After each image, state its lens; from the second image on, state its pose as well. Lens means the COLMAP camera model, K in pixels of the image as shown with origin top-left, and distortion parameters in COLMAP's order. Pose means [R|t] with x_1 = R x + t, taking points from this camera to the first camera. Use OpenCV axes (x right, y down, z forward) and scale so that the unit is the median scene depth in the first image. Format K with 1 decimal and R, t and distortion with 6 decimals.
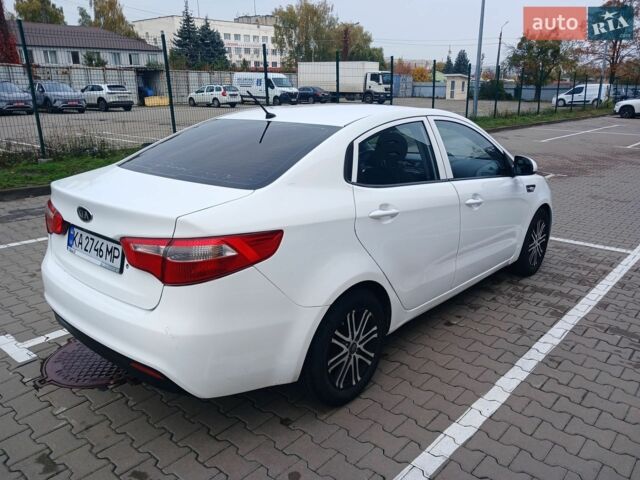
lens RADIAL K [[506.7, 0, 320.5], [0, 506.7, 247.0], [0, 0, 1]] dist [0.003707, 0.004229]
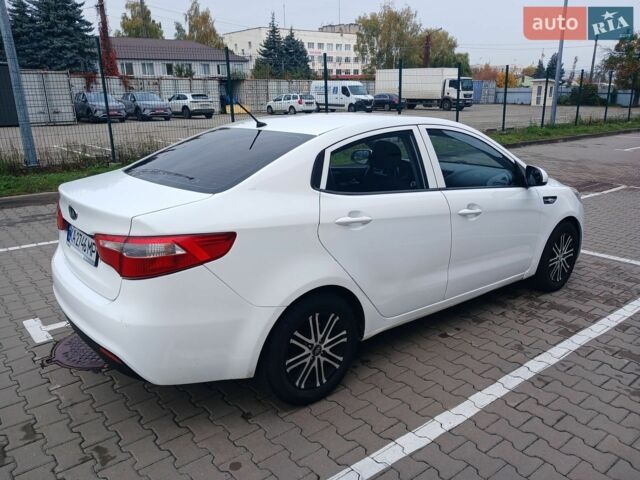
lens RADIAL K [[506.8, 0, 315.6], [0, 506.8, 244.5], [0, 0, 1]] dist [0.005917, 0.002981]
pose [[0.986179, 0.038202, -0.161216, 0.136252], [-0.041047, 0.999054, -0.014351, 0.000038], [0.160516, 0.020770, 0.986815, -0.011815]]
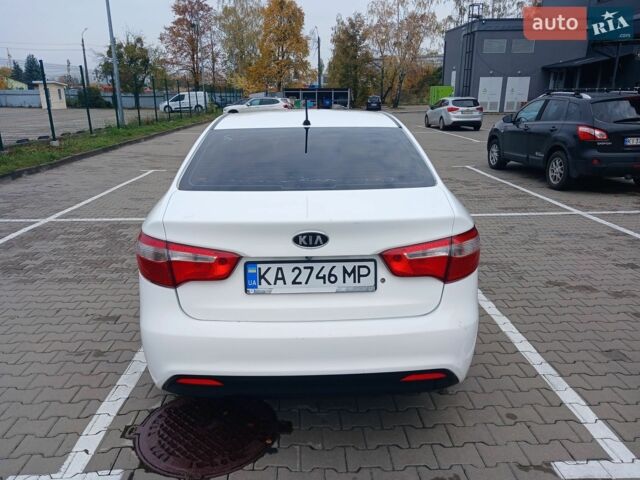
lens RADIAL K [[506.7, 0, 320.5], [0, 506.7, 247.0], [0, 0, 1]] dist [0.003707, 0.004229]
pose [[0.722300, -0.202016, 0.661417, -0.560792], [0.211399, 0.975103, 0.066966, -0.058244], [-0.658478, 0.091454, 0.747023, 0.189571]]
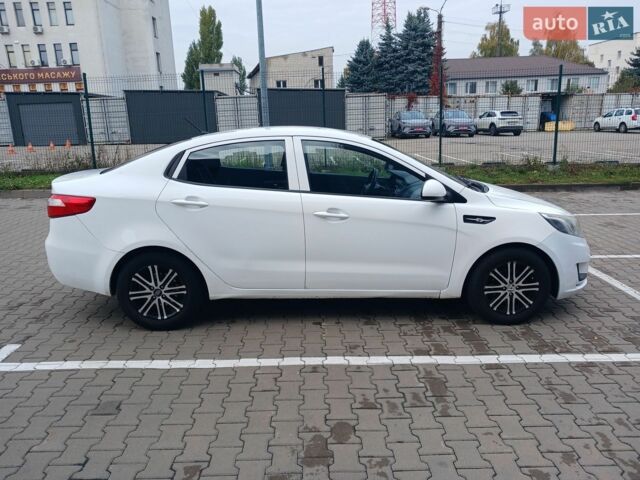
lens RADIAL K [[506.7, 0, 320.5], [0, 506.7, 247.0], [0, 0, 1]] dist [0.003707, 0.004229]
pose [[0.679274, 0.167155, -0.714595, 0.864712], [-0.200637, 0.978918, 0.038265, -0.047141], [0.705927, 0.117382, 0.698491, 0.187524]]
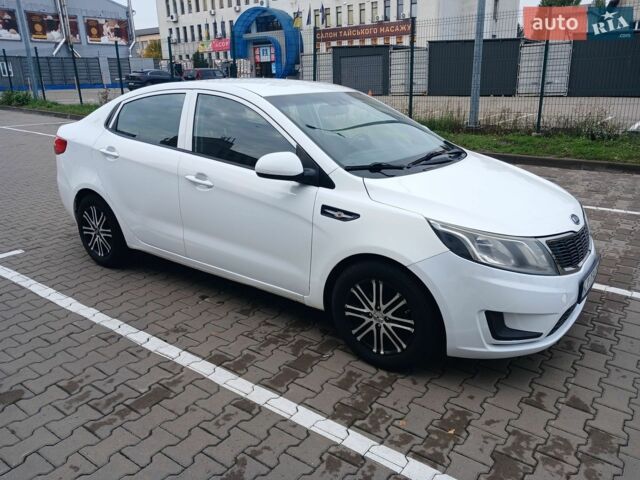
lens RADIAL K [[503.6, 0, 318.4], [0, 503.6, 237.6], [0, 0, 1]] dist [0.014186, -0.007404]
pose [[0.091062, 0.300895, -0.949300, 1.024681], [-0.279906, 0.922564, 0.265571, -0.249532], [0.955699, 0.241532, 0.168233, 0.871972]]
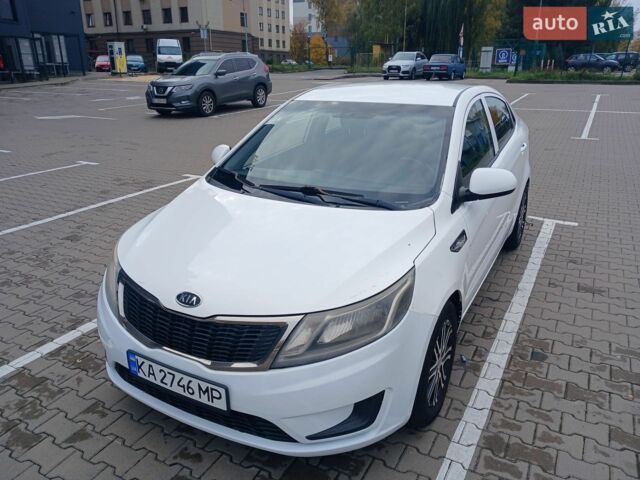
lens RADIAL K [[501.3, 0, 314.8], [0, 501.3, 244.1], [0, 0, 1]] dist [0.001543, 0.005435]
pose [[-0.976331, 0.079298, -0.201219, 0.393030], [-0.057555, 0.801555, 0.595144, -0.528216], [0.208482, 0.592639, -0.778019, 1.669323]]
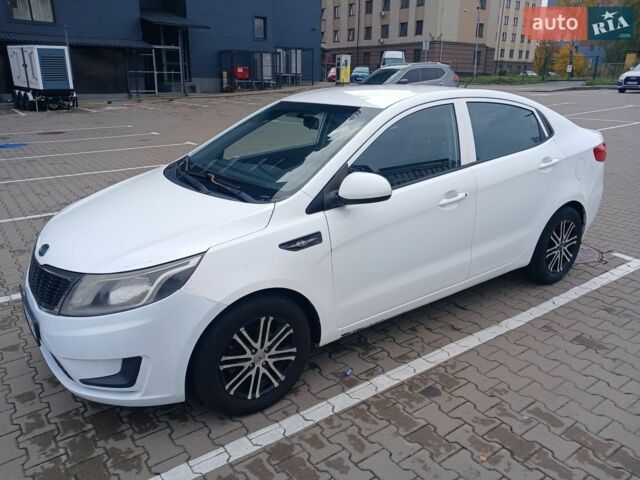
lens RADIAL K [[498.3, 0, 311.5], [0, 498.3, 241.2], [0, 0, 1]] dist [-0.001093, 0.001013]
pose [[-0.972772, -0.068470, 0.221420, -0.023505], [0.072846, 0.816619, 0.572562, -0.516741], [-0.220019, 0.573102, -0.789396, 1.692638]]
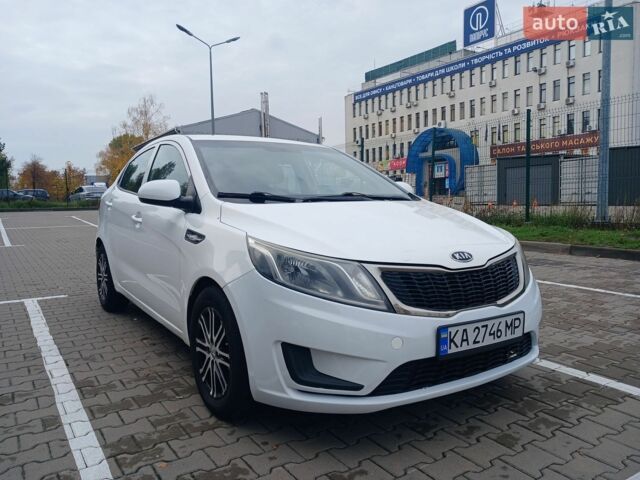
lens RADIAL K [[505.0, 0, 314.2], [0, 505.0, 243.2], [0, 0, 1]] dist [0.008415, -0.005282]
pose [[-0.271265, 0.088223, -0.958453, 0.958165], [-0.268875, 0.949202, 0.163469, -0.247126], [0.924187, 0.302047, -0.233764, 1.275460]]
